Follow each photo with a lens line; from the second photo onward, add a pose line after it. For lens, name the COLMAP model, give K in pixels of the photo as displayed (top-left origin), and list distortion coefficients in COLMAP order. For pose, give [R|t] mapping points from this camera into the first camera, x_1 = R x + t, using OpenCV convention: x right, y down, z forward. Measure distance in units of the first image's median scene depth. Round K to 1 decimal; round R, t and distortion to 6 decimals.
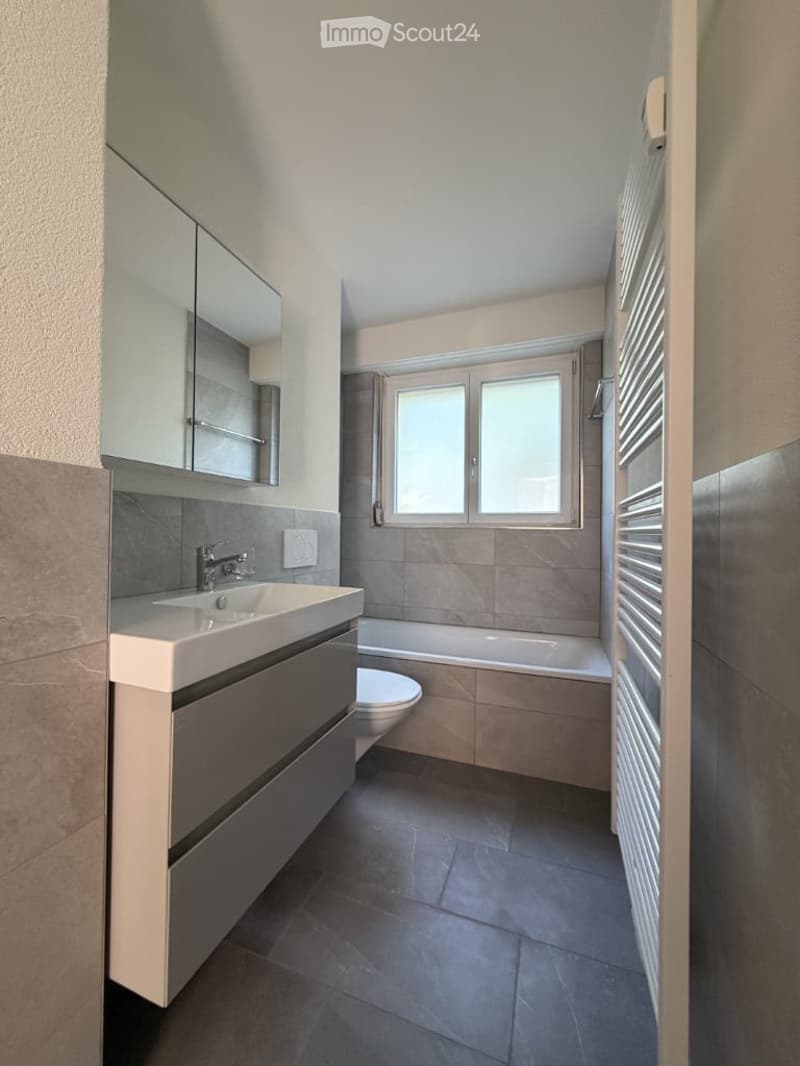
lens RADIAL K [[419.6, 0, 398.8], [0, 419.6, 532.6], [0, 0, 1]] dist [0.004638, 0.000155]
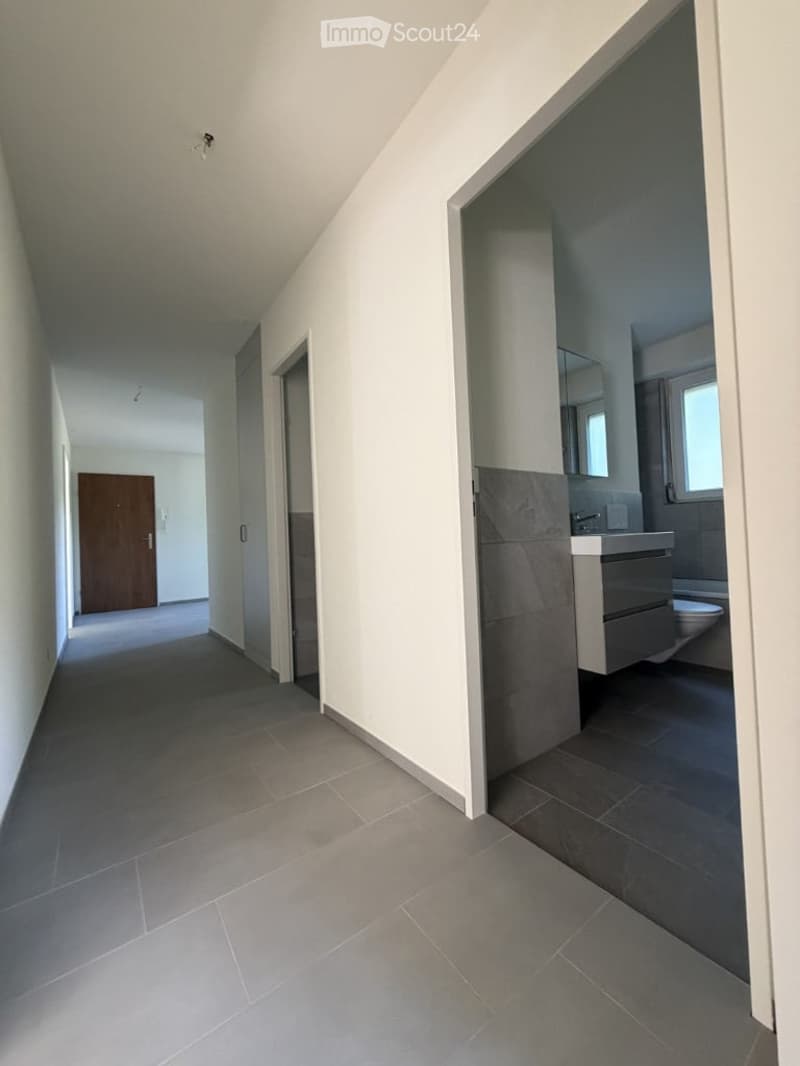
lens RADIAL K [[419.6, 0, 395.5], [0, 419.6, 527.2], [0, 0, 1]] dist [0.004638, 0.000155]
pose [[0.824171, -0.054857, -0.563678, -0.026209], [0.048235, 0.998481, -0.026646, 0.051766], [0.564283, -0.005228, 0.825565, -0.483564]]
